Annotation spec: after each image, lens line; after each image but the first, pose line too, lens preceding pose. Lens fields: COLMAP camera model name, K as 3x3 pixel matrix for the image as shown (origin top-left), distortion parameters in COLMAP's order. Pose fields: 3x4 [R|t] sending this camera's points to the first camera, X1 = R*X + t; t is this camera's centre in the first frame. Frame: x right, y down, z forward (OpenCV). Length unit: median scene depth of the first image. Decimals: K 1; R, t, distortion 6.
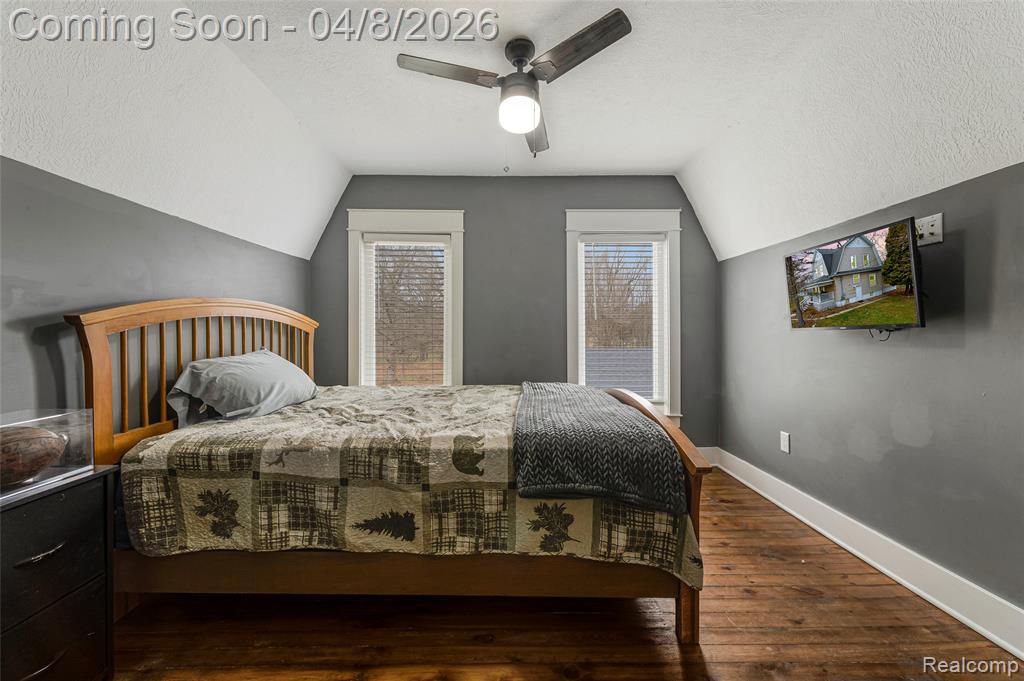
lens RADIAL K [[411.8, 0, 510.4], [0, 411.8, 338.9], [0, 0, 1]] dist [0.006048, -0.000107]
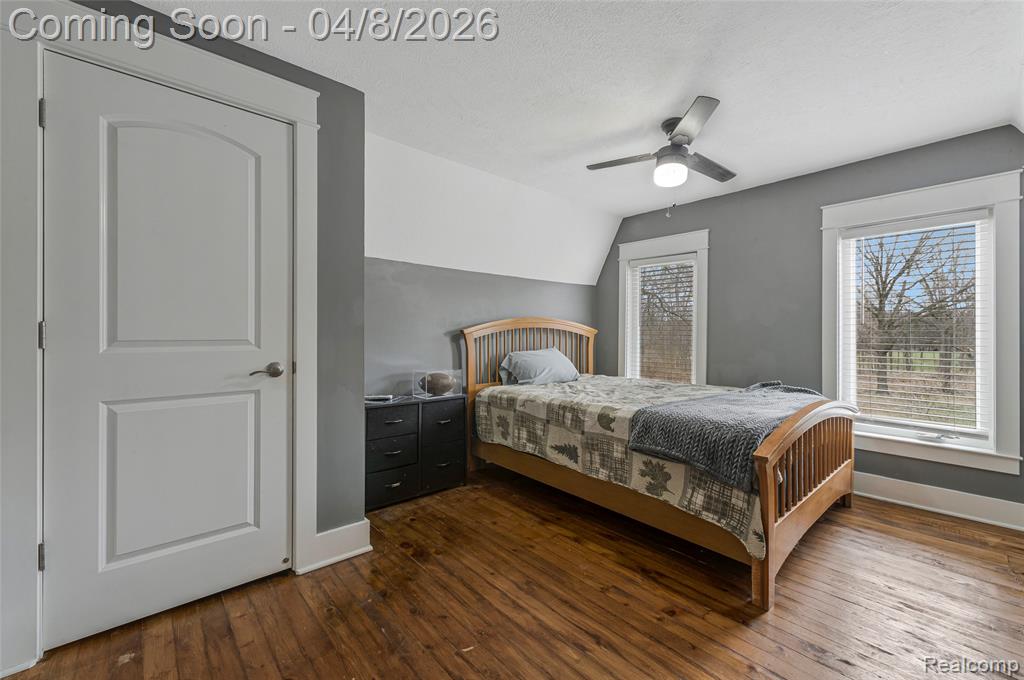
lens RADIAL K [[411.8, 0, 509.9], [0, 411.8, 345.3], [0, 0, 1]] dist [0.006048, -0.000107]
pose [[0.656143, 0.023477, -0.754271, 0.829187], [-0.017610, 0.999720, 0.015798, -0.010393], [0.754431, 0.002916, 0.656373, -0.301033]]
